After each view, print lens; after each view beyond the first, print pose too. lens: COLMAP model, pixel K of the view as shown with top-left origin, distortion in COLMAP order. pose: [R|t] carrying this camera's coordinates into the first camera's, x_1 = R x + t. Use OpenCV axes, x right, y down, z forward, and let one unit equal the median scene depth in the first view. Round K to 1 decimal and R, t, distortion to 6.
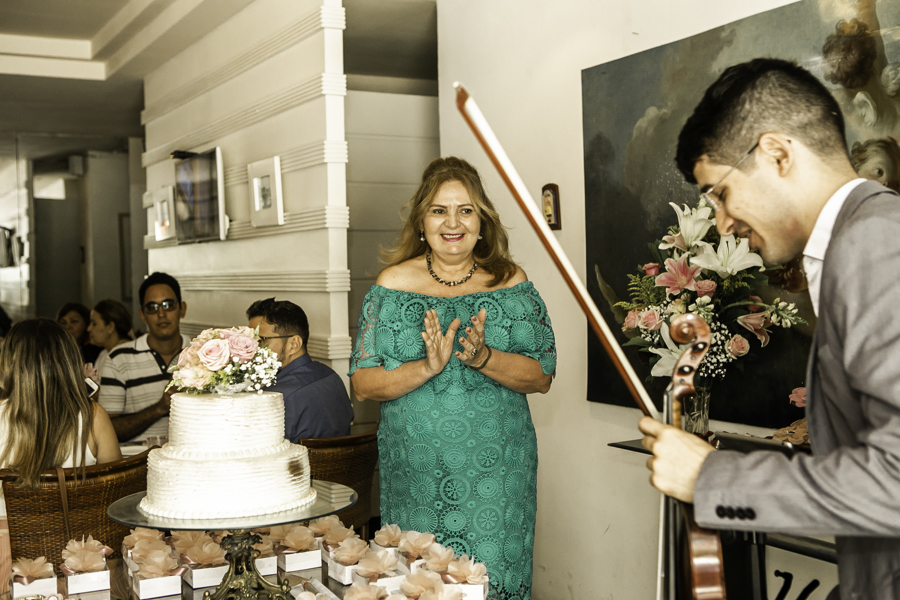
lens RADIAL K [[1076.3, 0, 451.6], [0, 1076.3, 298.6], [0, 0, 1]] dist [-0.013182, 0.000000]
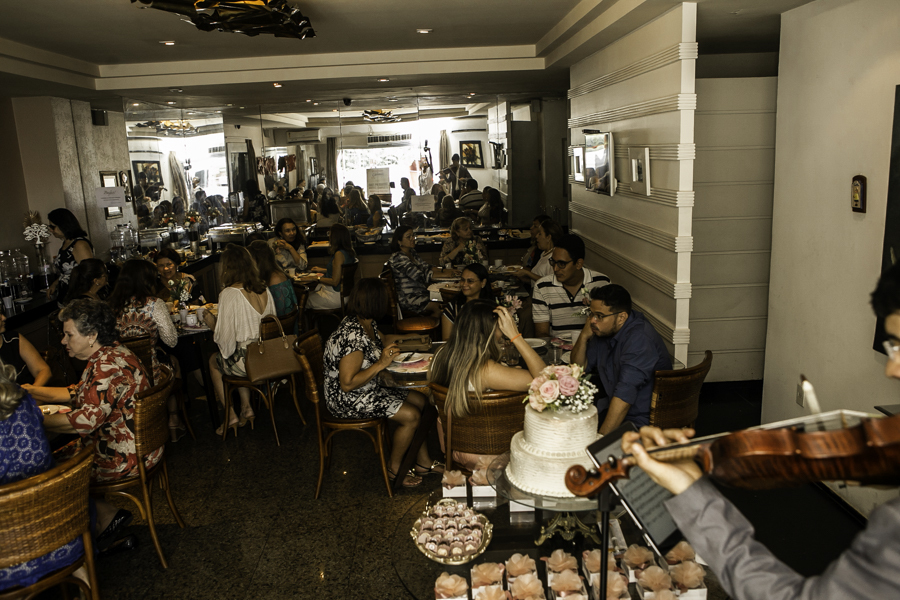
lens RADIAL K [[721.8, 0, 452.0], [0, 721.8, 298.8], [0, 0, 1]] dist [-0.024401, 0.007401]
pose [[0.892538, 0.081999, -0.443455, 0.049577], [0.004700, 0.981586, 0.190963, -0.130773], [0.450948, -0.172526, 0.875717, 0.018966]]
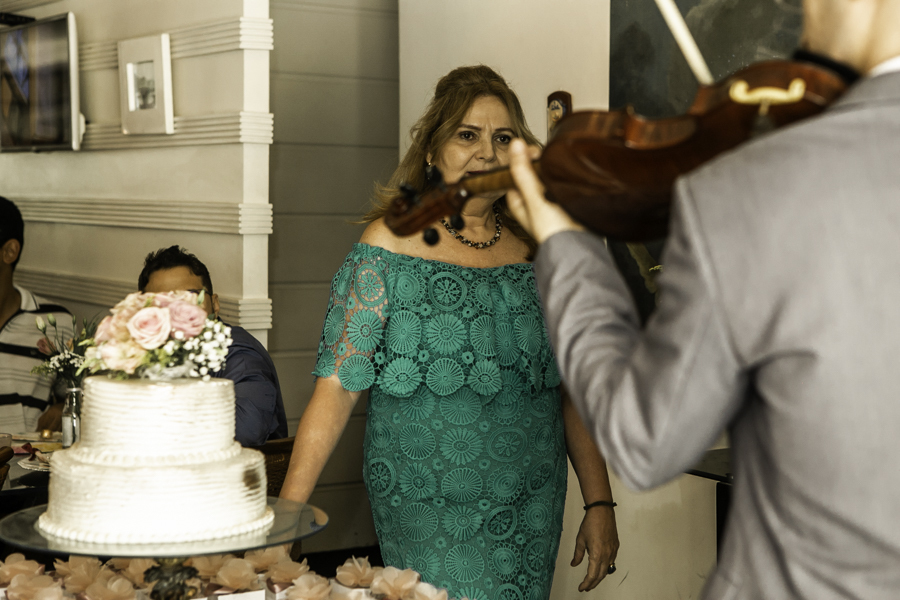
lens RADIAL K [[1627.8, 0, 450.3], [0, 1627.8, 302.2], [0, 0, 1]] dist [0.164121, 0.000000]
pose [[0.998172, 0.030832, 0.051984, -0.032460], [-0.032896, 0.998684, 0.039335, -0.008577], [-0.050703, -0.040973, 0.997873, -0.075382]]
